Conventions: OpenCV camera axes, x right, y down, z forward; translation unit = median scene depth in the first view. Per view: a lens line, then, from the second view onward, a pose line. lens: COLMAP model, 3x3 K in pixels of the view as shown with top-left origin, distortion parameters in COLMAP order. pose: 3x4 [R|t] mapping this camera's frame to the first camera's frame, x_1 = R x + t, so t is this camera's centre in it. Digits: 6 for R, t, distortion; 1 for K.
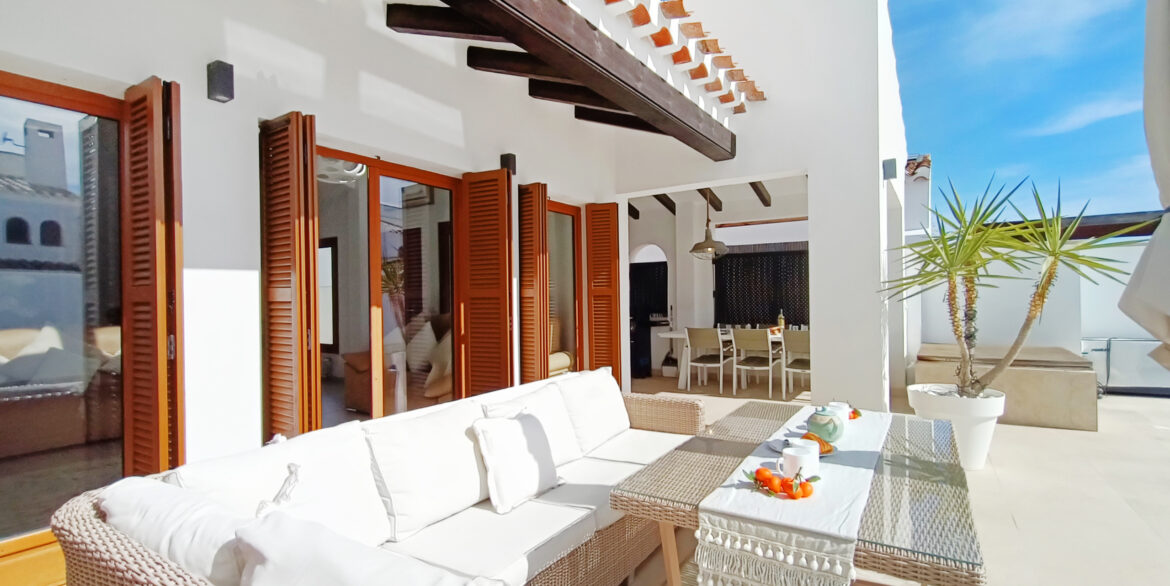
lens RADIAL K [[539.2, 0, 598.3], [0, 539.2, 296.0], [0, 0, 1]] dist [0.005636, 0.000688]
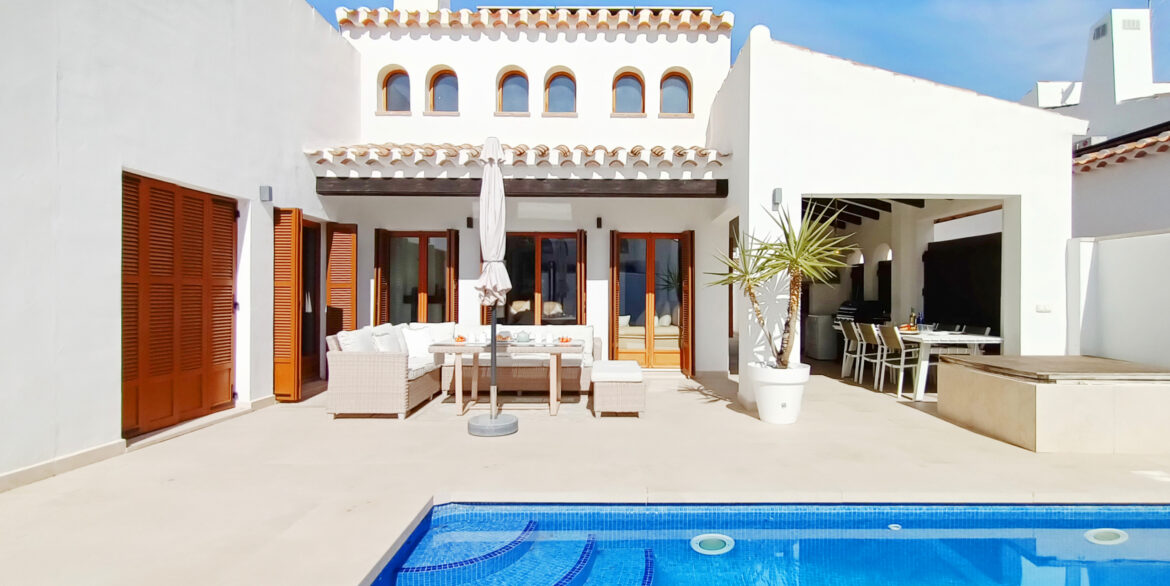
lens RADIAL K [[539.2, 0, 598.3], [0, 539.2, 296.0], [0, 0, 1]] dist [0.005636, 0.000688]
pose [[0.526052, 0.017336, -0.850276, 1.415459], [-0.014836, 0.999827, 0.011206, 0.003590], [0.850323, 0.006719, 0.526219, -0.038487]]
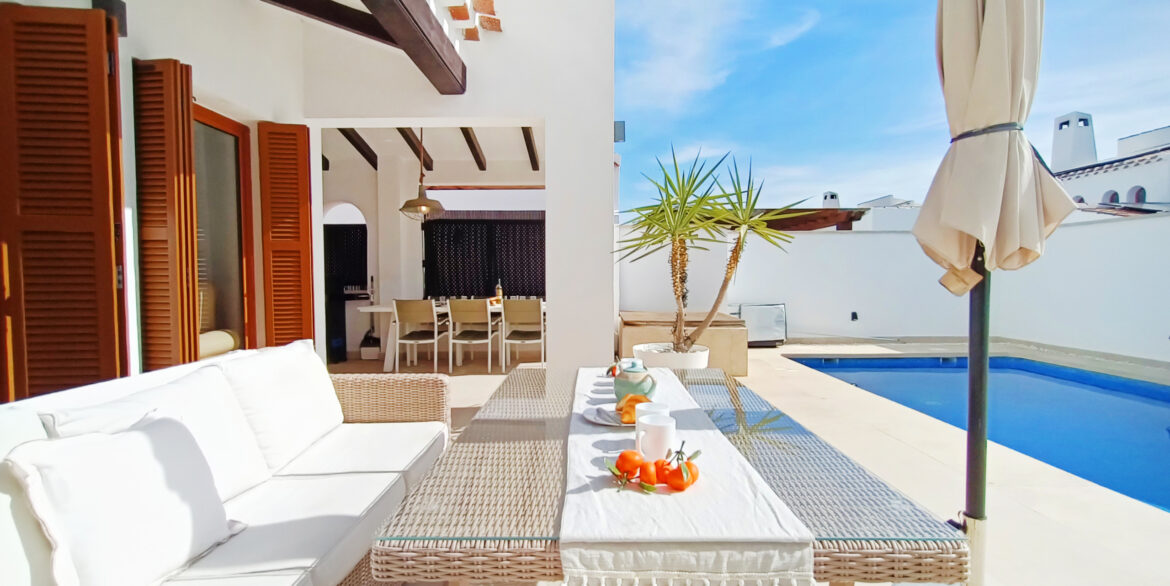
lens RADIAL K [[539.2, 0, 598.3], [0, 539.2, 296.0], [0, 0, 1]] dist [0.005636, 0.000688]
pose [[0.849767, -0.008421, 0.527091, -0.022358], [-0.009167, 0.999485, 0.030746, 0.038802], [-0.527078, -0.030959, 0.849253, 0.163399]]
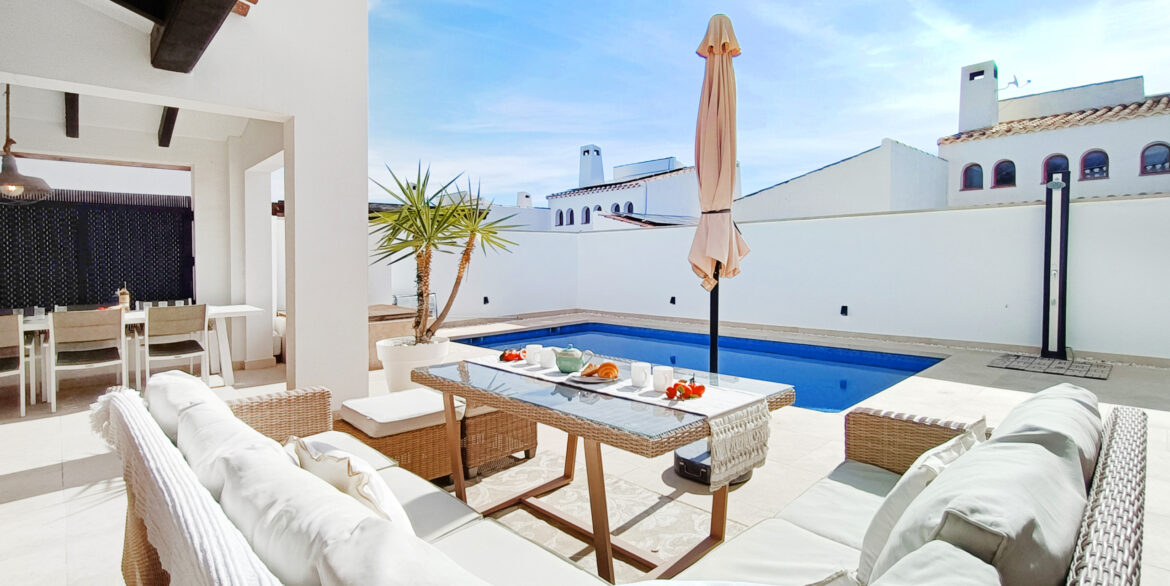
lens RADIAL K [[545.1, 0, 585.0], [0, 545.1, 293.0], [0, 0, 1]] dist [0.001077, 0.000202]
pose [[0.258175, -0.054920, 0.964536, -0.366184], [0.009464, 0.998479, 0.054320, 0.008975], [-0.966052, -0.004895, 0.258302, 0.312742]]
